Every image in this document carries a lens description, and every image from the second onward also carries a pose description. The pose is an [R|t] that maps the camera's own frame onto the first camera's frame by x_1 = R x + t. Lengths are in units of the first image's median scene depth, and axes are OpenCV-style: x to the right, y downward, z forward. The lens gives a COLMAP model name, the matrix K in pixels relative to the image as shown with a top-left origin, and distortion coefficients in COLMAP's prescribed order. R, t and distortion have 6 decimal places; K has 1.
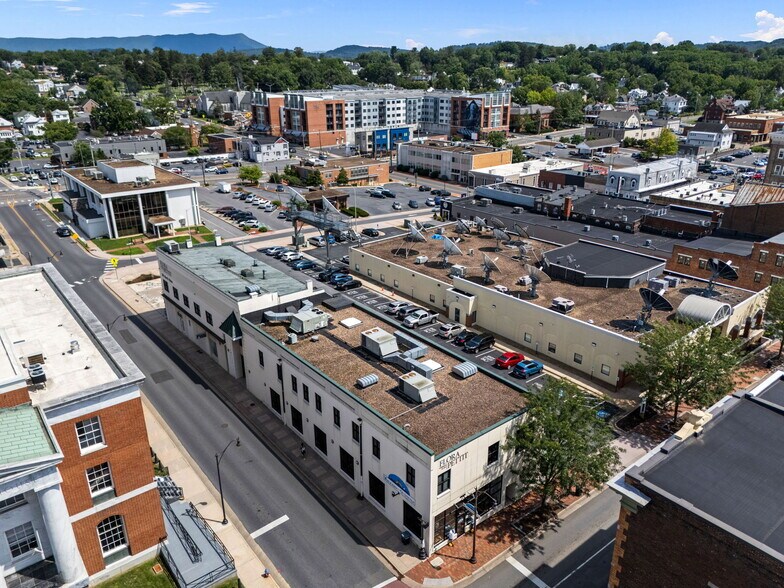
lens RADIAL K [[578.6, 0, 390.3], [0, 578.6, 293.1], [0, 0, 1]] dist [0.064243, -0.054988]
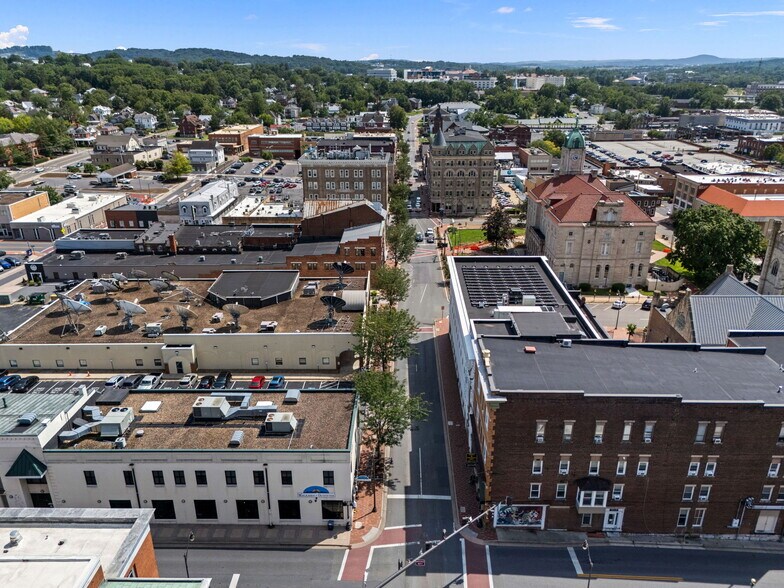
lens RADIAL K [[578.6, 0, 392.4], [0, 578.6, 293.7], [0, 0, 1]] dist [0.064243, -0.054988]
pose [[0.641077, -0.280505, 0.714379, -0.367767], [0.284295, 0.951392, 0.118446, -0.108593], [-0.712879, 0.127162, 0.689662, -0.048028]]
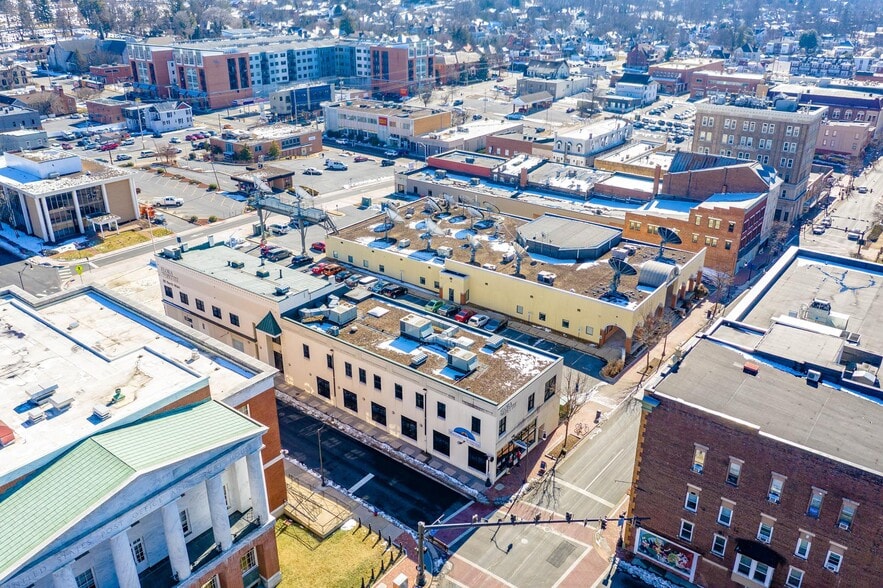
lens RADIAL K [[698.2, 0, 441.1], [0, 698.2, 293.4], [0, 0, 1]] dist [-0.011727, 0.001557]
pose [[0.972526, -0.089091, 0.215073, -0.178792], [0.079491, 0.995431, 0.052894, -0.034135], [-0.218803, -0.034344, 0.975165, -0.249680]]
